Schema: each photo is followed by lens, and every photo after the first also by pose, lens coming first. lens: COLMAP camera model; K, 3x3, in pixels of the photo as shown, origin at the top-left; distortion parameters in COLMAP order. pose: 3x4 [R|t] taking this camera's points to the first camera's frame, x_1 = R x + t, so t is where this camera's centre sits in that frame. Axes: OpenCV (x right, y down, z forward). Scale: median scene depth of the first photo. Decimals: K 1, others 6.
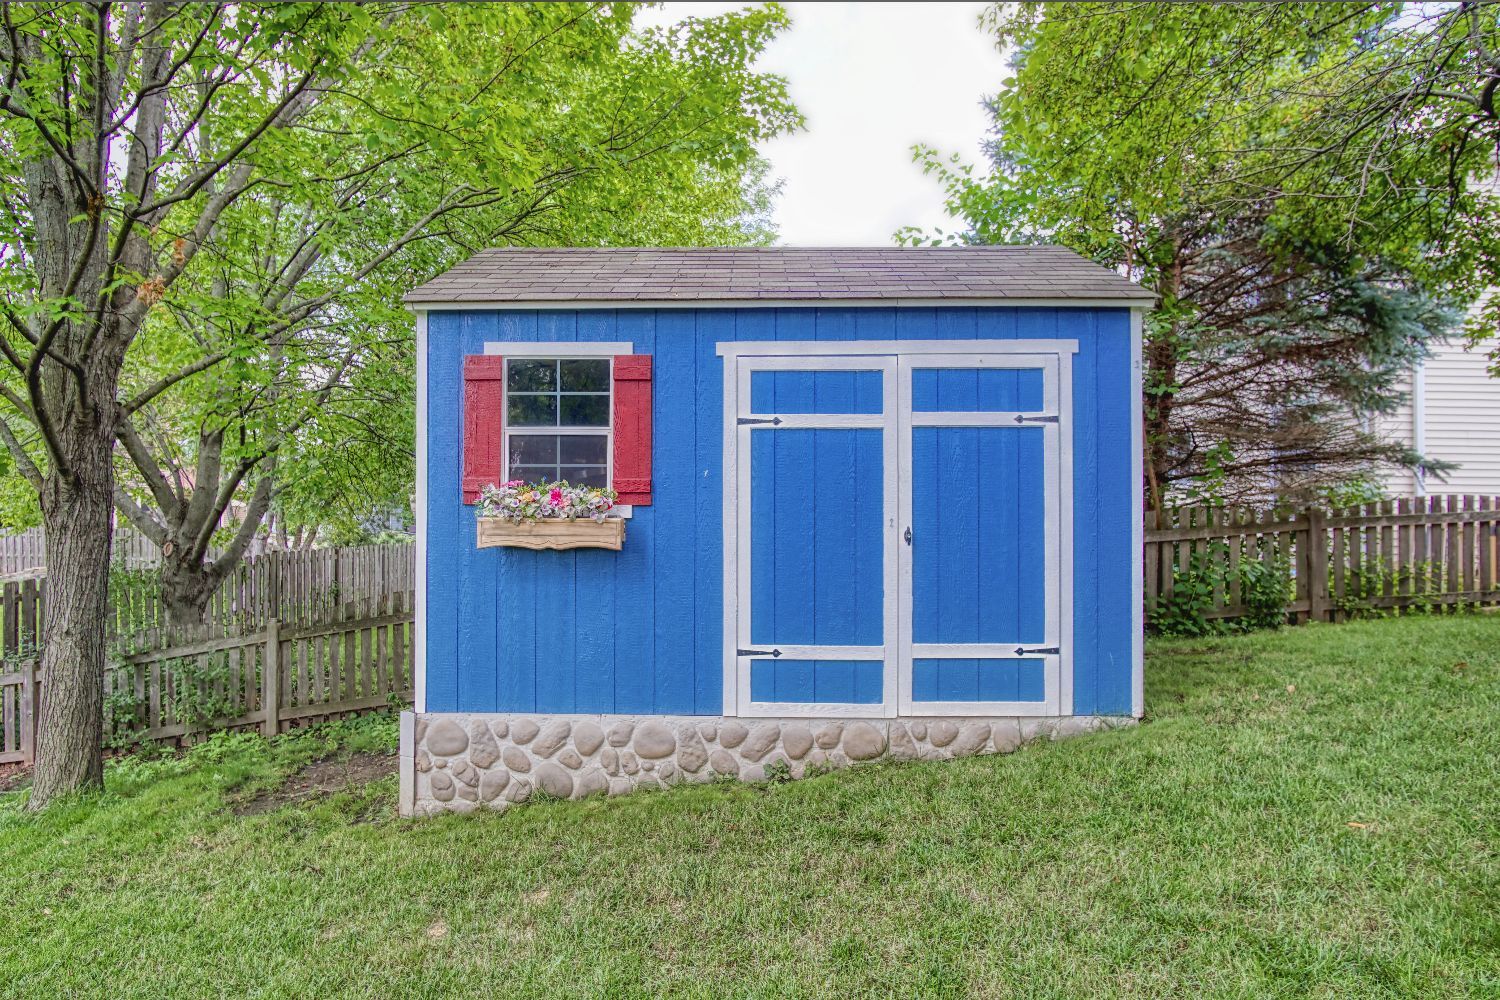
lens RADIAL K [[838.8, 0, 743.5], [0, 838.8, 523.9], [0, 0, 1]] dist [-0.029355, 0.007141]
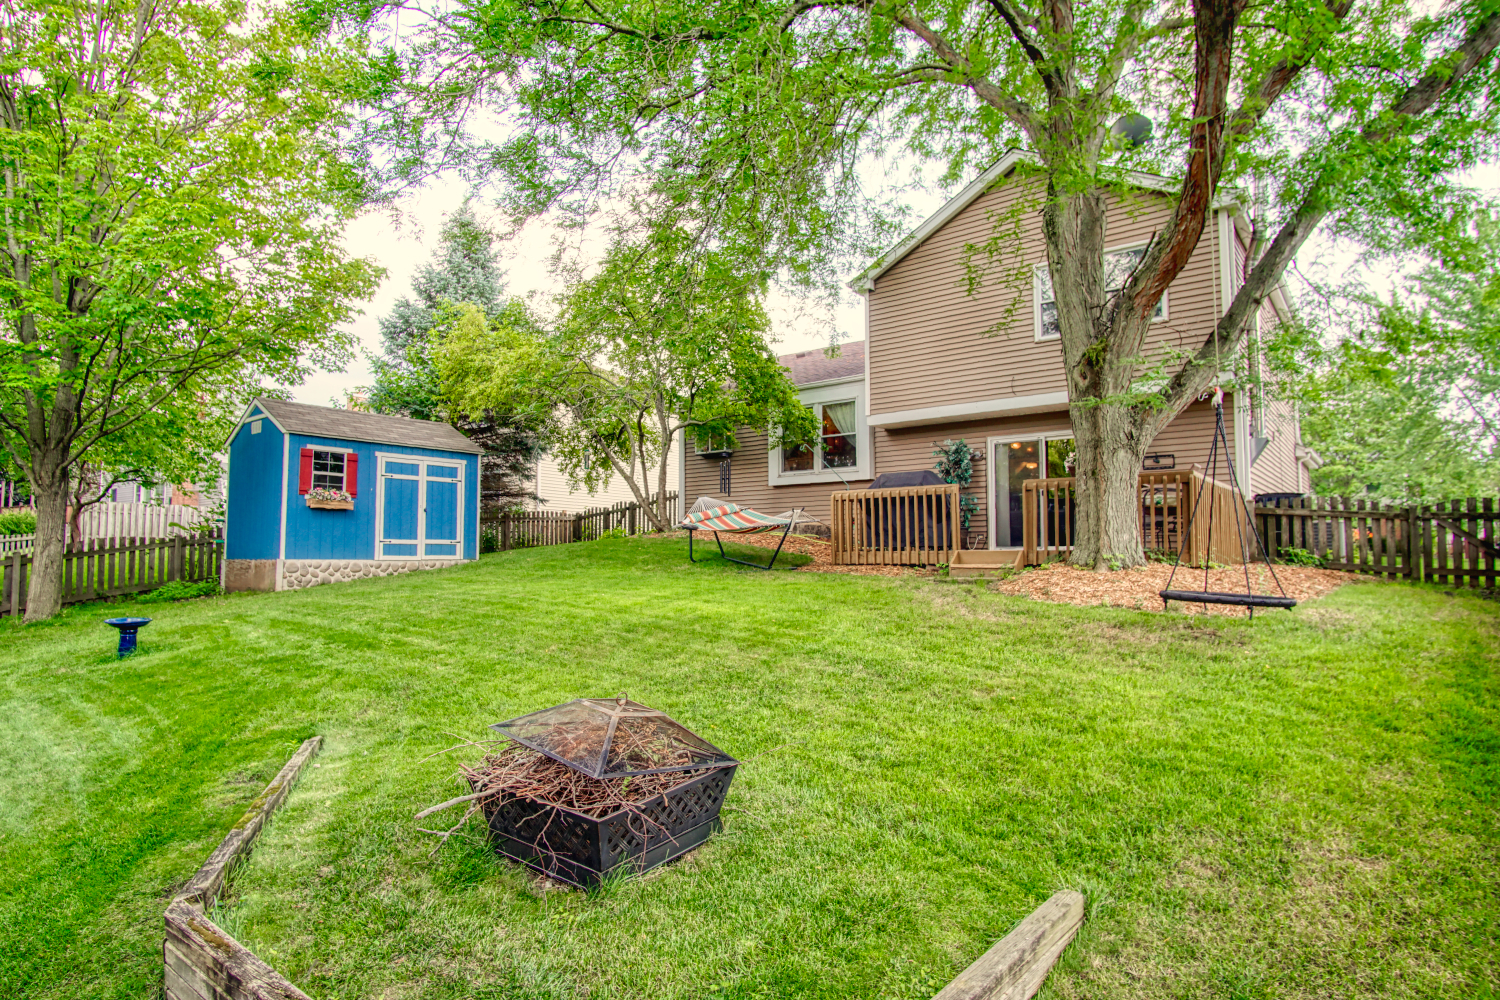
lens RADIAL K [[838.8, 0, 750.4], [0, 838.8, 500.1], [0, 0, 1]] dist [-0.029355, 0.007141]
pose [[0.593178, 0.054518, 0.803224, -1.876476], [-0.004077, 0.997895, -0.064721, 0.199293], [-0.805061, 0.035117, 0.592151, -2.287658]]
